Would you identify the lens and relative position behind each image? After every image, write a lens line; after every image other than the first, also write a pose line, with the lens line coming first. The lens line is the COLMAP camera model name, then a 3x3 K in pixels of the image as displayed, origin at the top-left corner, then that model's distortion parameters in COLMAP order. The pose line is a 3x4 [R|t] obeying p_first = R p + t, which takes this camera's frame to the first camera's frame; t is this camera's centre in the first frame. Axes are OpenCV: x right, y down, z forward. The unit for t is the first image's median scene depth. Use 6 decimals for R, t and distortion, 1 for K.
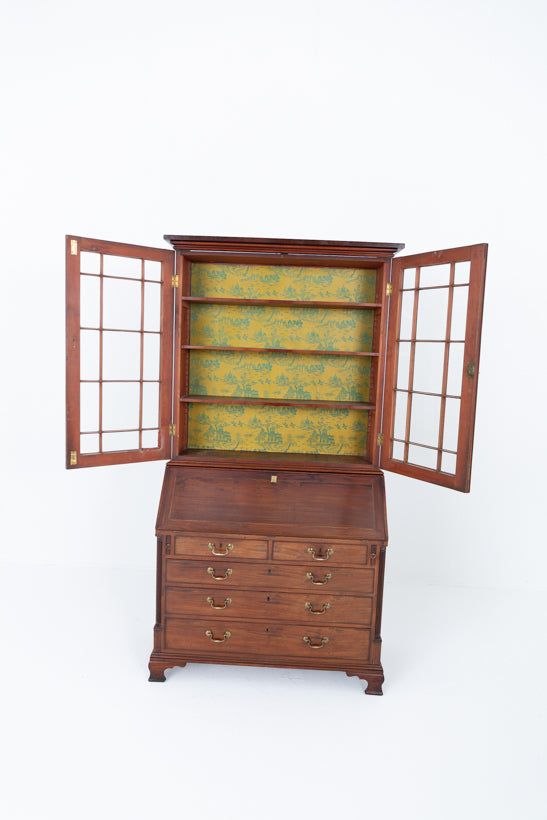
lens RADIAL K [[597.9, 0, 271.1], [0, 597.9, 410.4], [0, 0, 1]] dist [-0.033458, 0.017602]
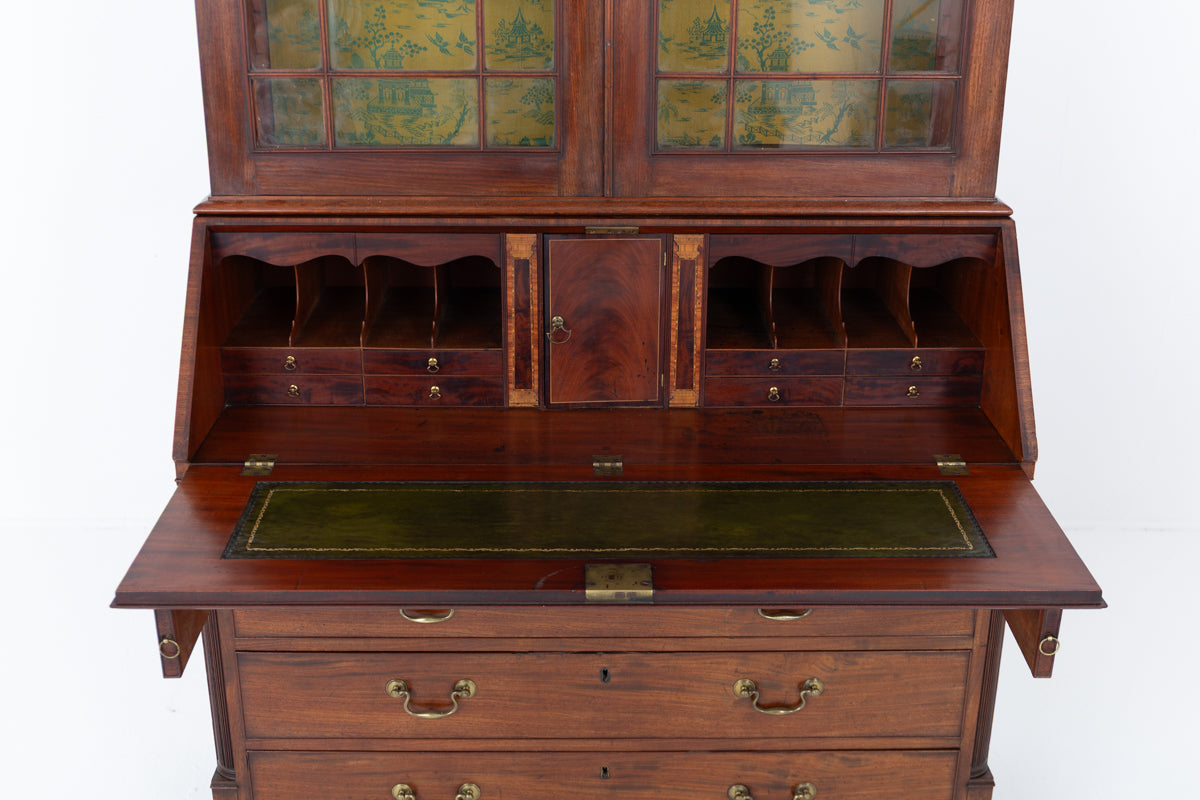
lens RADIAL K [[1436.8, 0, 603.0], [0, 1436.8, 408.8], [0, 0, 1]] dist [-0.049252, 0.000000]
pose [[0.998118, -0.048899, 0.037015, -0.024377], [0.037110, 0.962068, 0.270272, 0.010447], [-0.048827, -0.268390, 0.962072, 0.374813]]
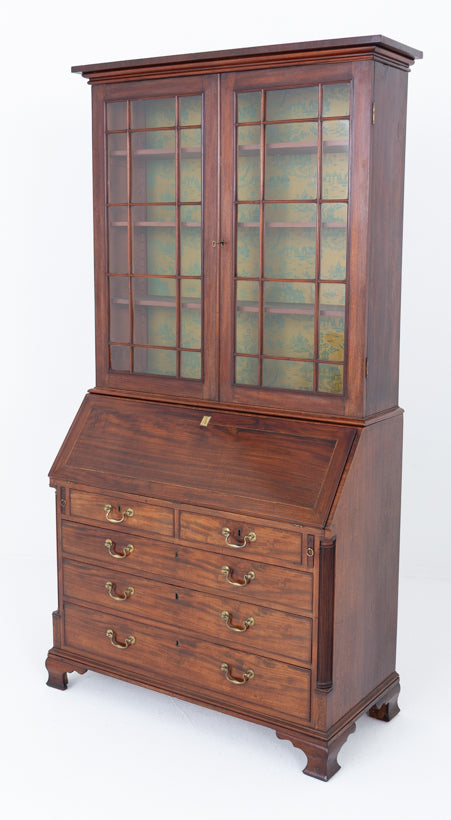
lens RADIAL K [[1009.7, 0, 240.6], [0, 1009.7, 383.5], [0, 0, 1]] dist [-0.010376, 0.000000]
pose [[0.856046, 0.045961, -0.514853, 0.624464], [-0.028600, 0.998725, 0.041603, 0.026899], [0.516108, -0.020889, 0.856269, 0.067830]]
